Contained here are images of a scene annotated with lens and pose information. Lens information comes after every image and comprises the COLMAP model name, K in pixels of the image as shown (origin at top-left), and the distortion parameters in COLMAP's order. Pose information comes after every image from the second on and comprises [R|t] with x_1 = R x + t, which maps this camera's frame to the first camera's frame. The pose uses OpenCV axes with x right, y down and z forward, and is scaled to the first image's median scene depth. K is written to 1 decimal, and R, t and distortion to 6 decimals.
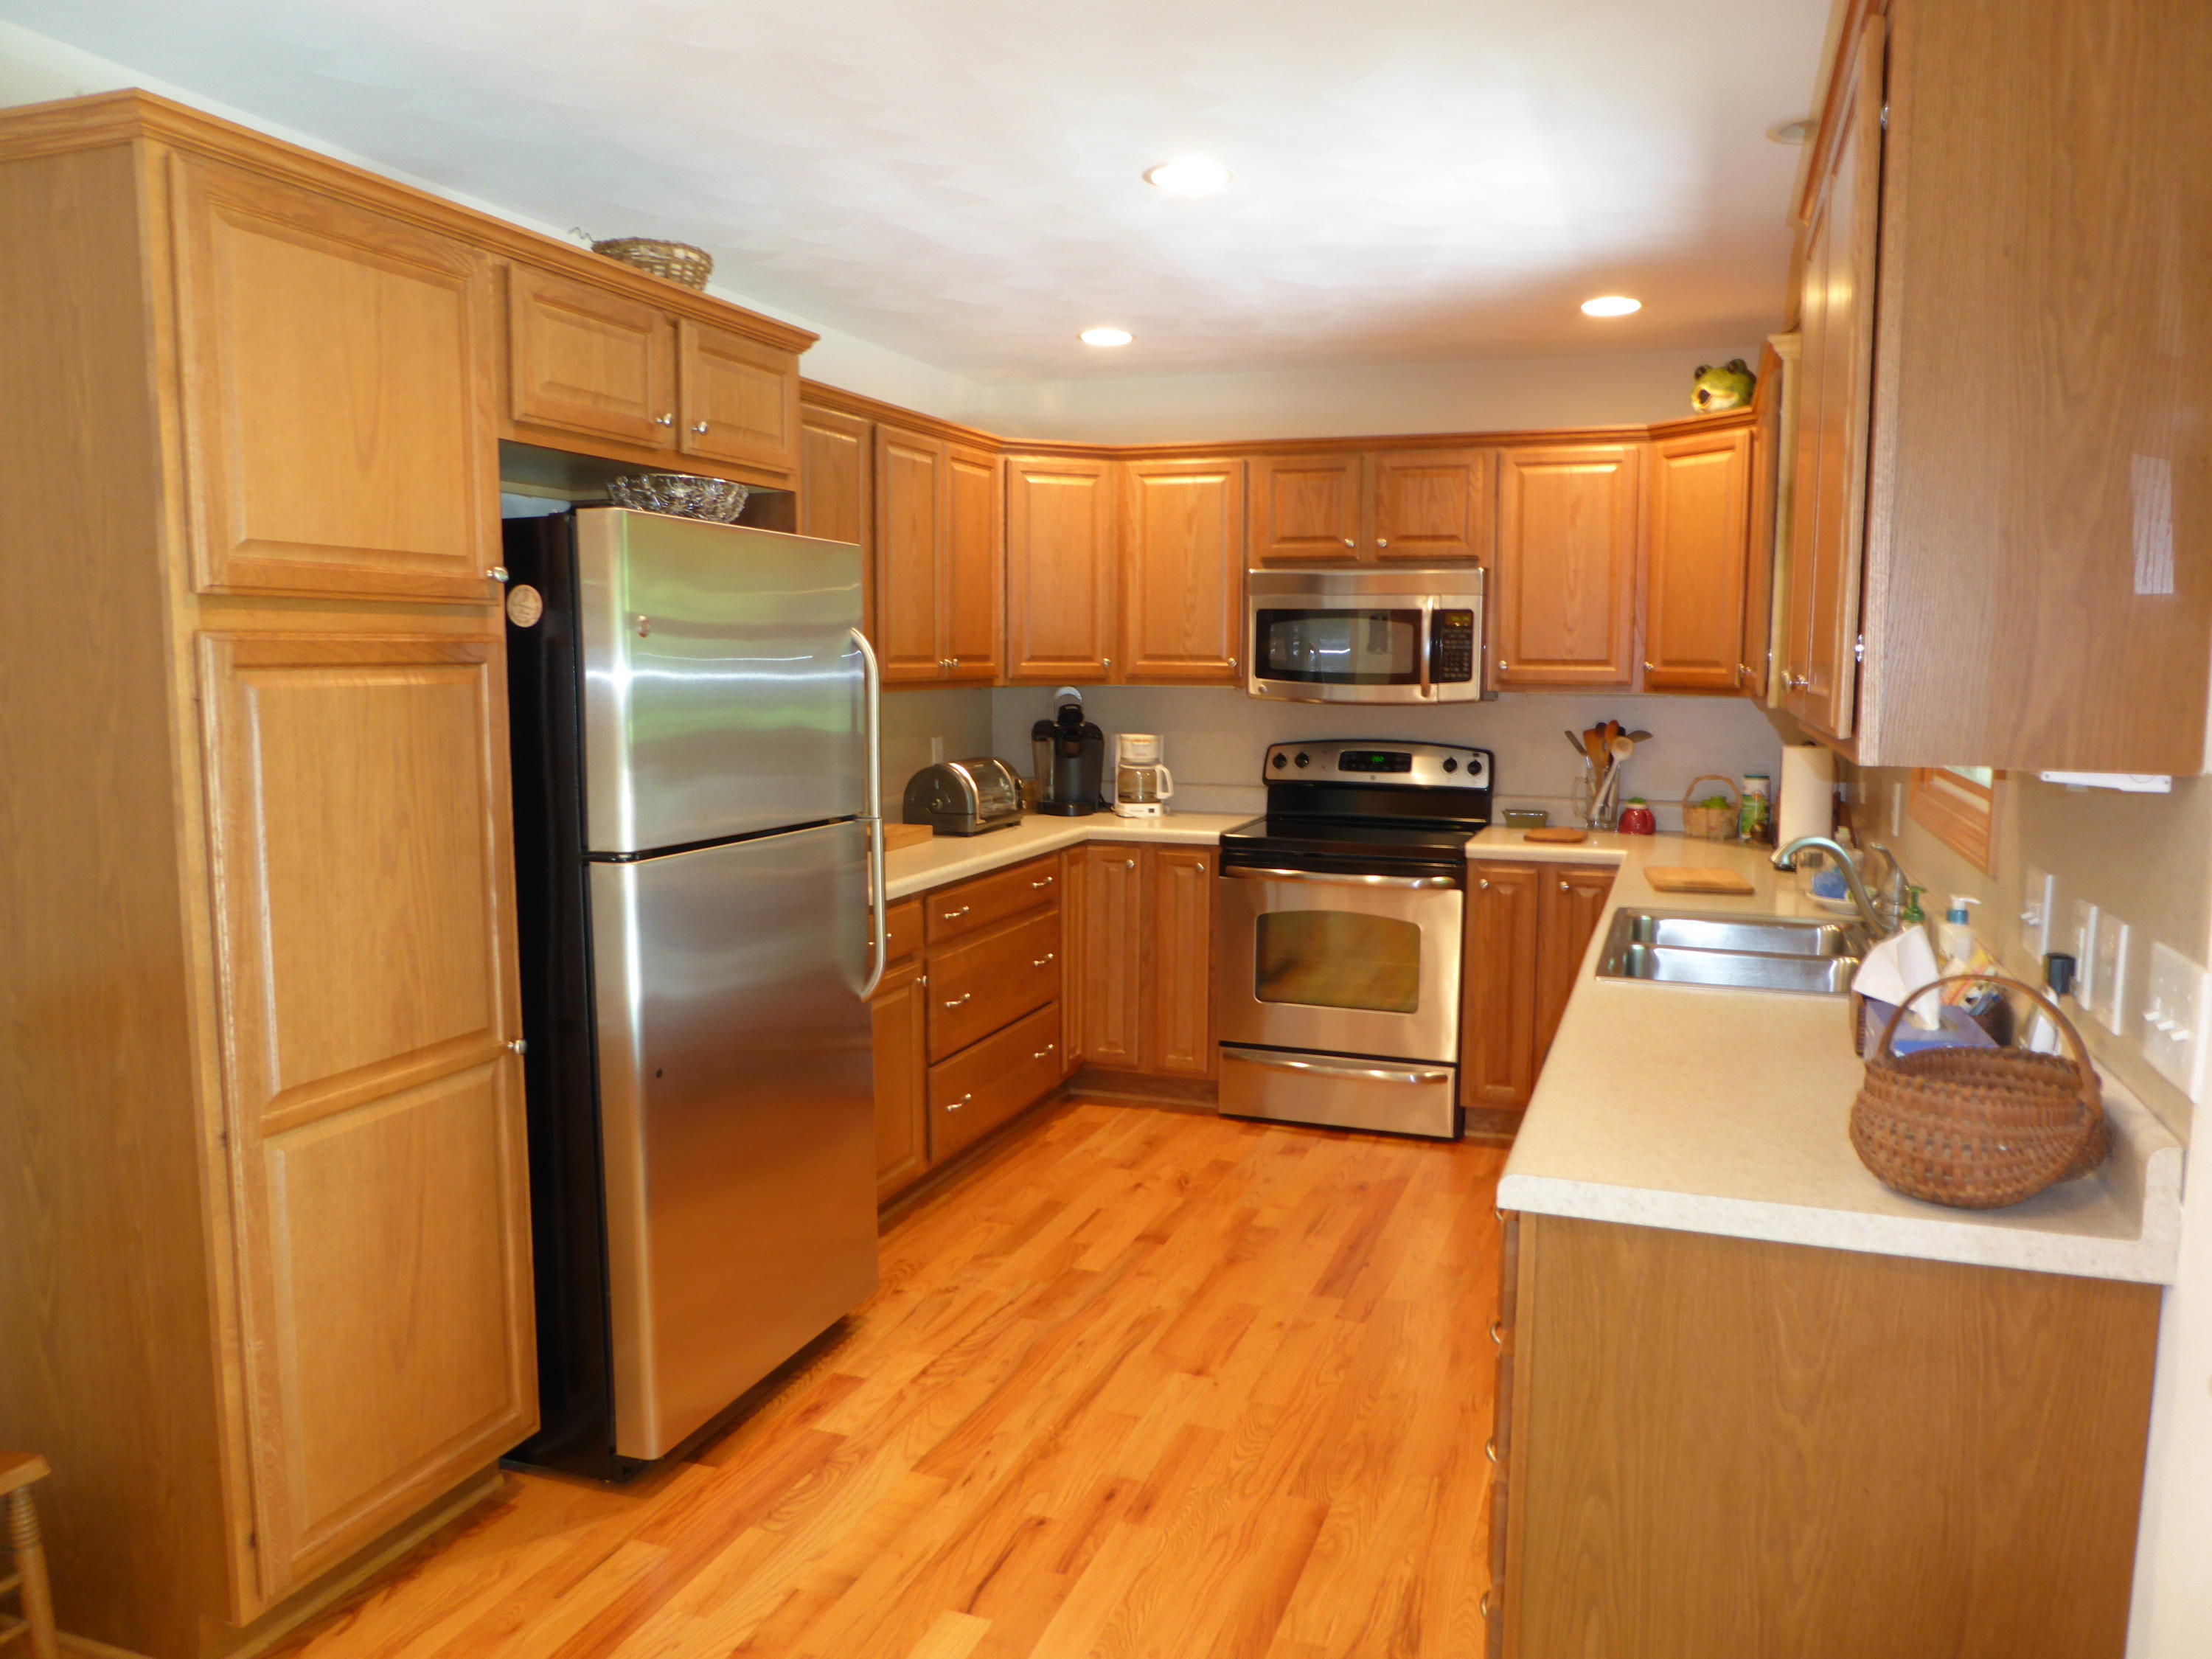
lens RADIAL K [[1581.2, 0, 1109.9], [0, 1581.2, 826.6], [0, 0, 1]] dist [-0.046977, 0.022070]
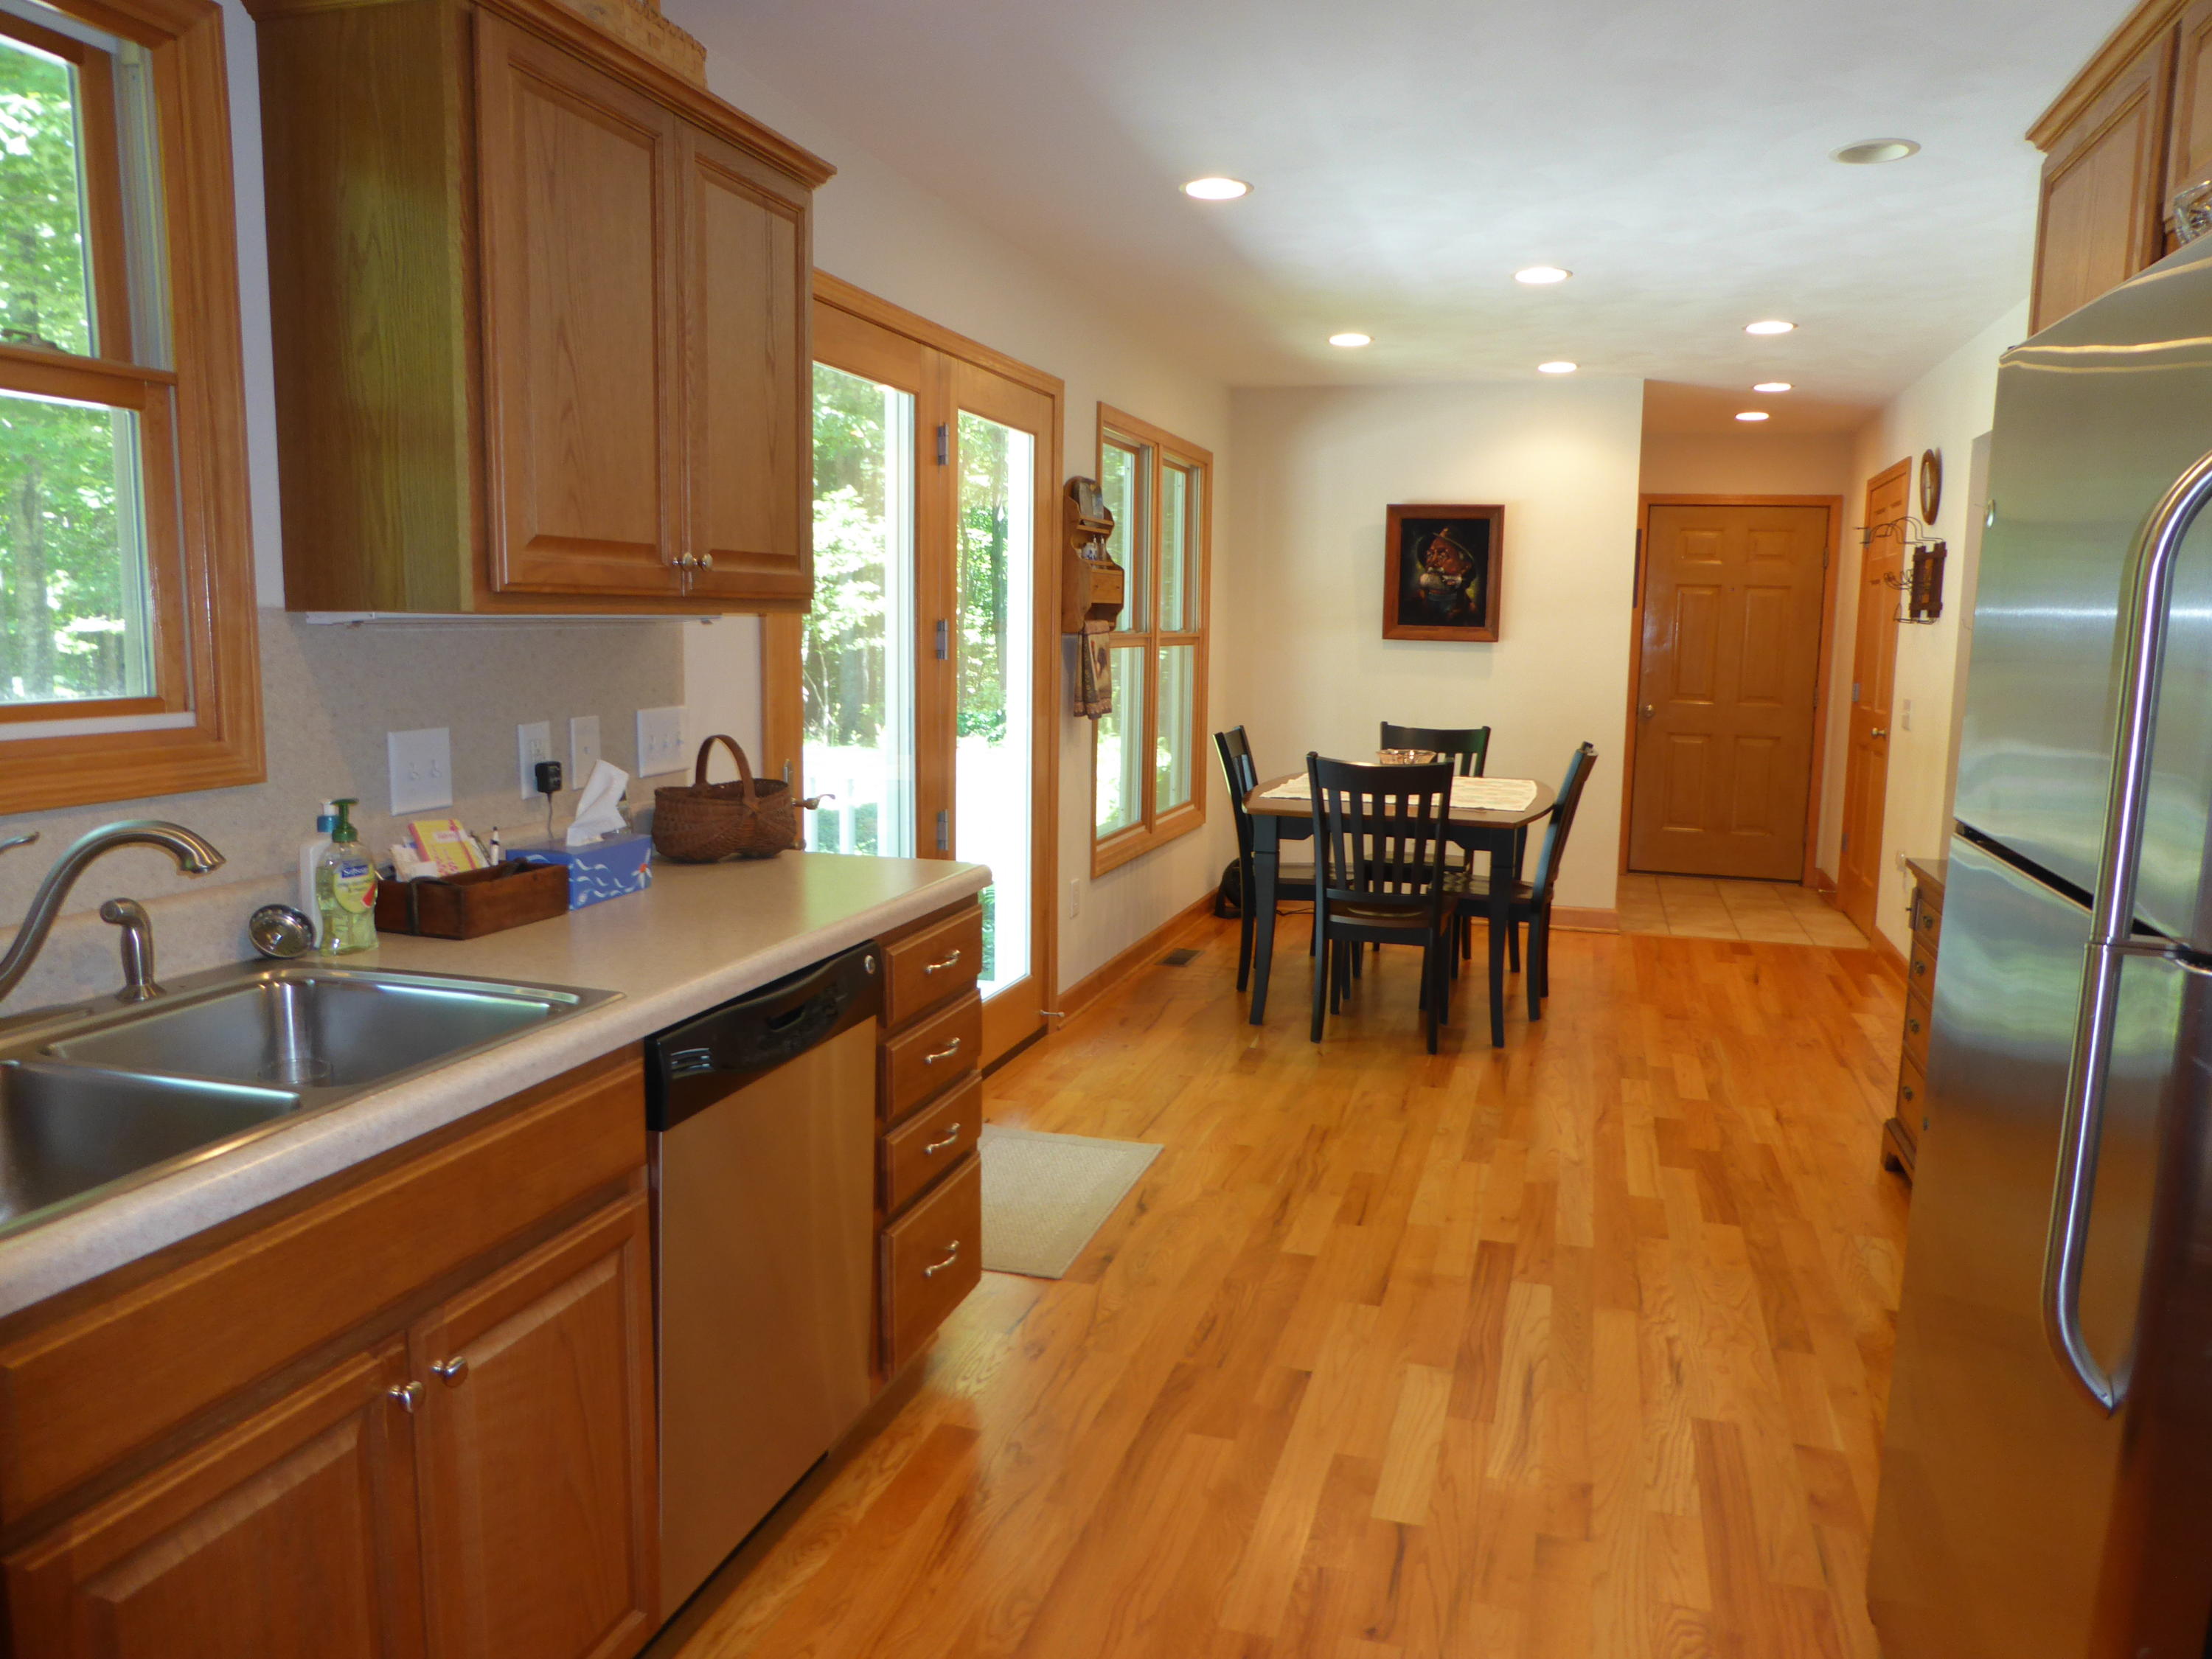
lens RADIAL K [[1581.2, 0, 1094.2], [0, 1581.2, 818.8], [0, 0, 1]] dist [-0.046977, 0.022070]
pose [[-0.998507, -0.019576, -0.051001, 0.079977], [-0.031136, 0.971046, 0.236857, -0.080878], [0.044888, 0.238091, -0.970205, 0.928957]]
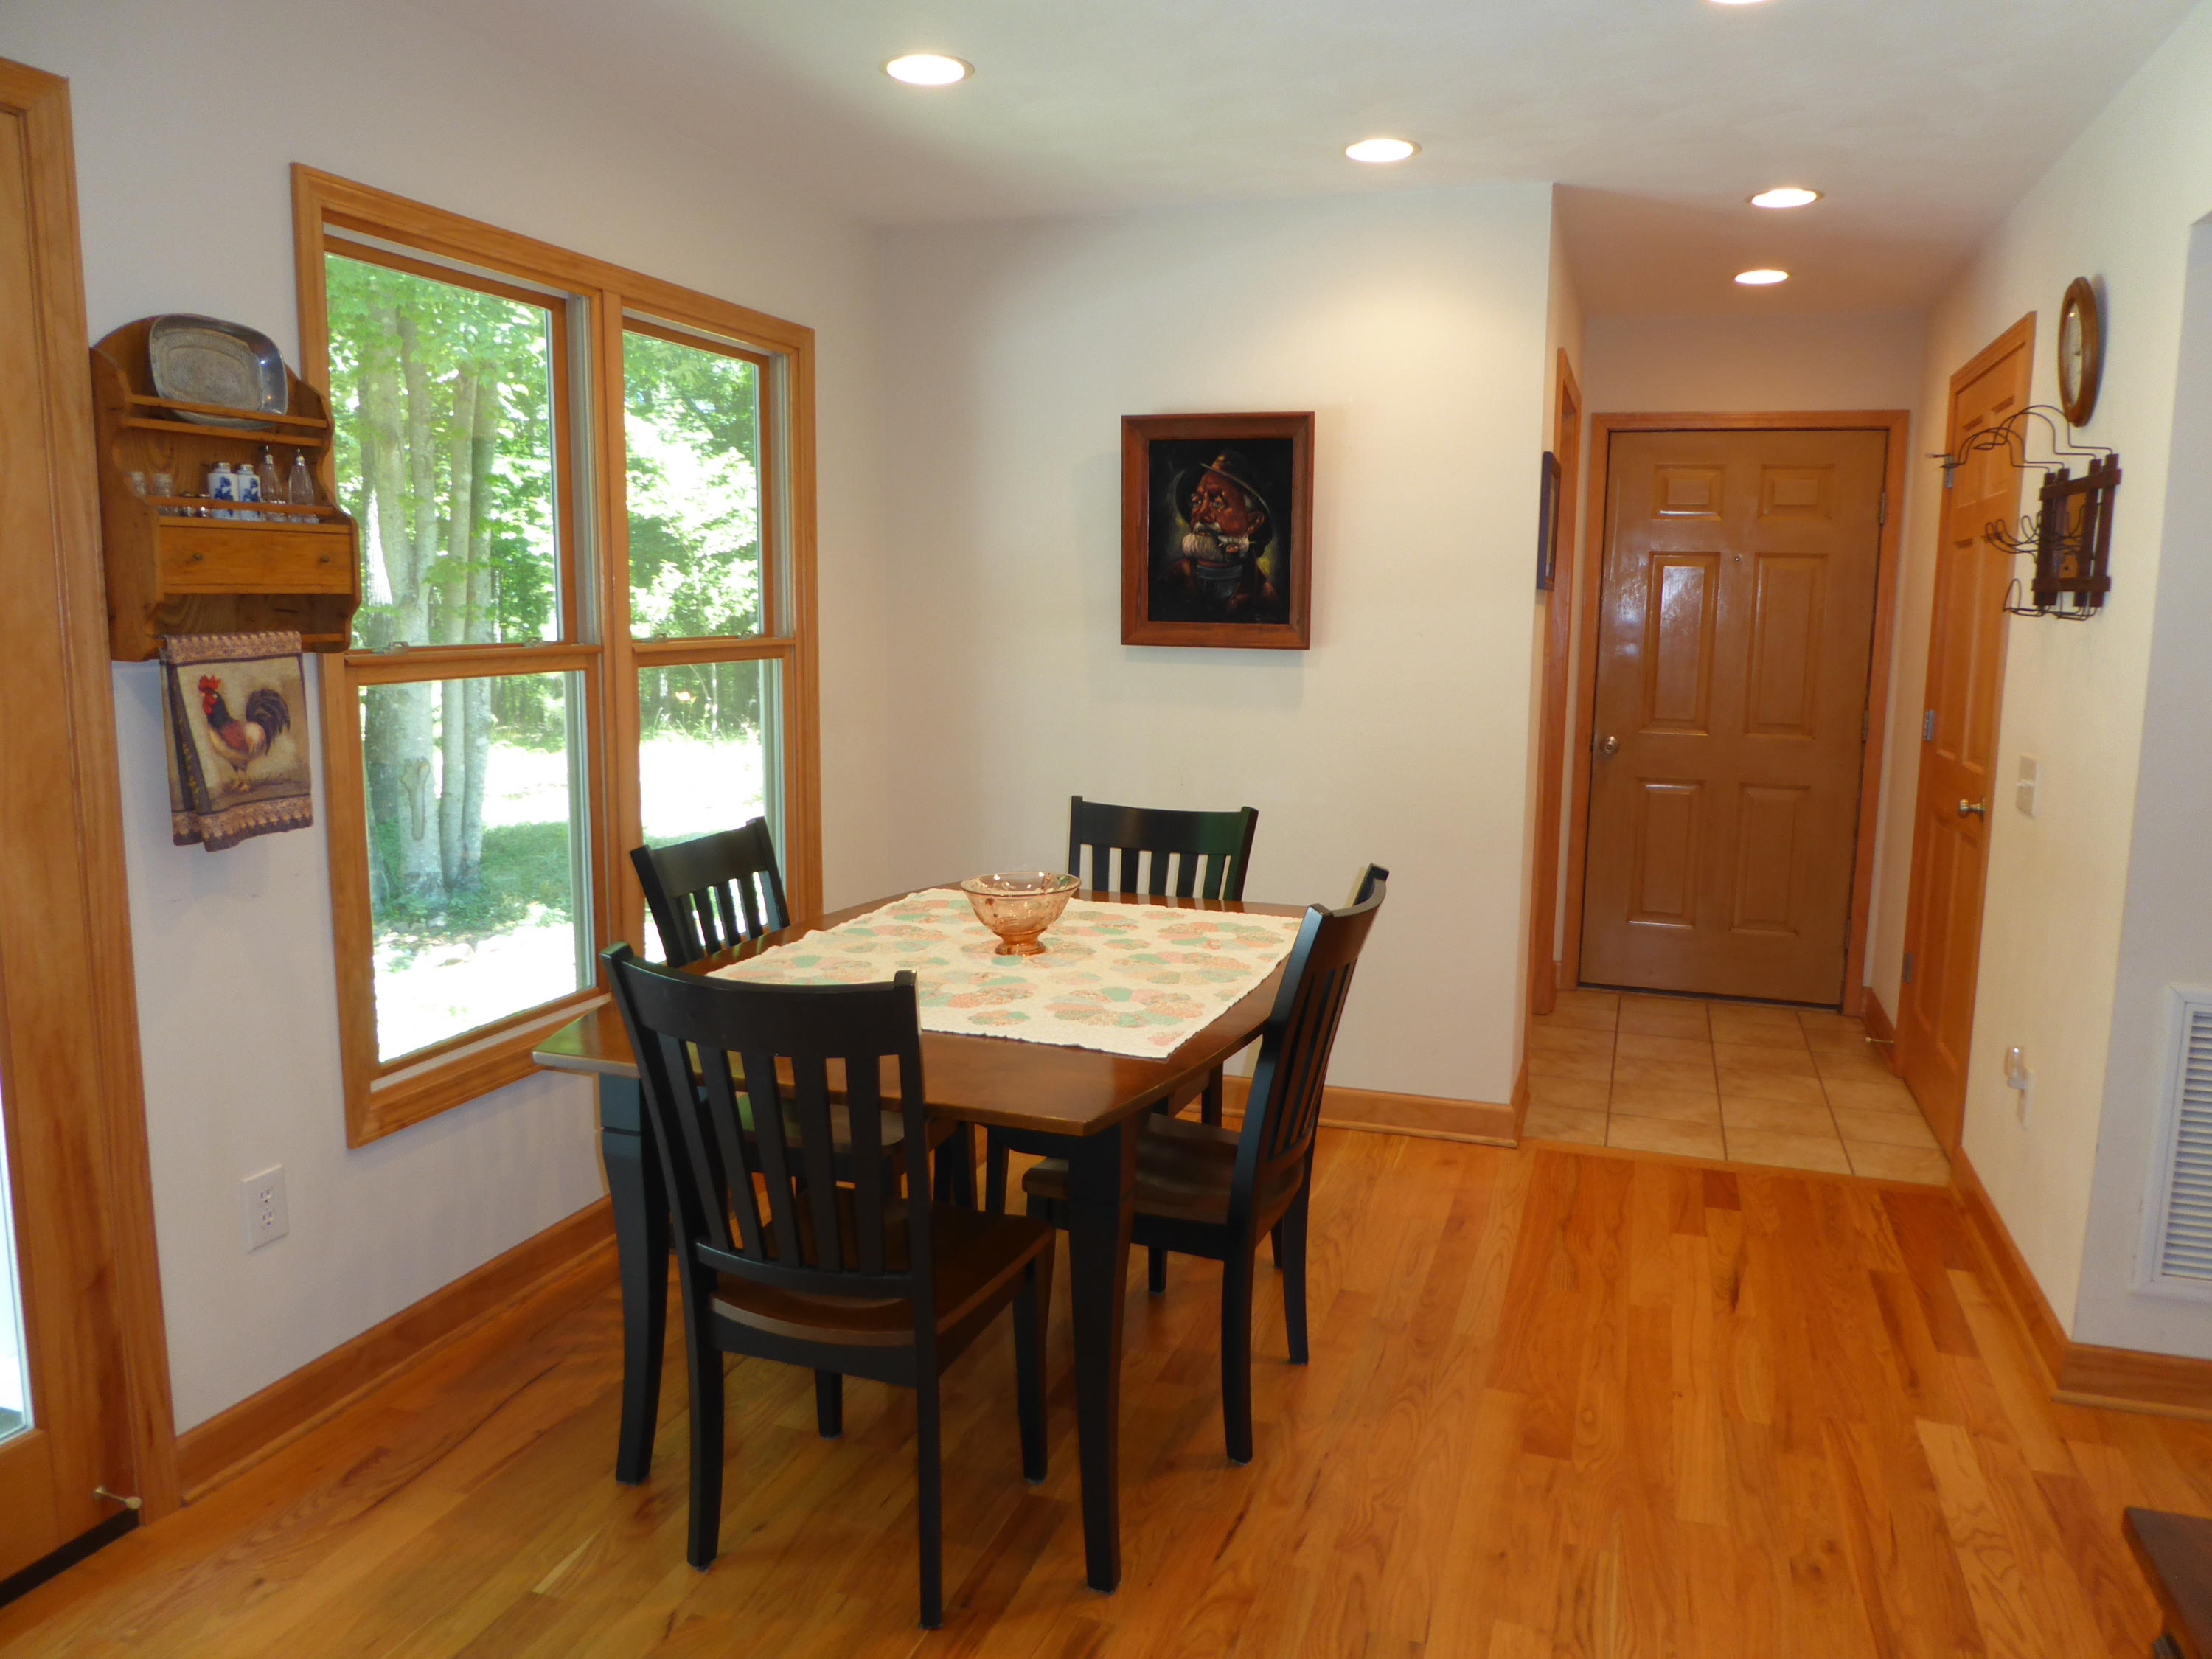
lens RADIAL K [[1581.2, 0, 1109.0], [0, 1581.2, 829.3], [0, 0, 1]] dist [-0.046977, 0.022070]
pose [[-0.999540, -0.017238, -0.024956, -0.237782], [-0.023043, 0.966600, 0.255250, -0.027145], [0.019722, 0.255708, -0.966553, 0.337580]]
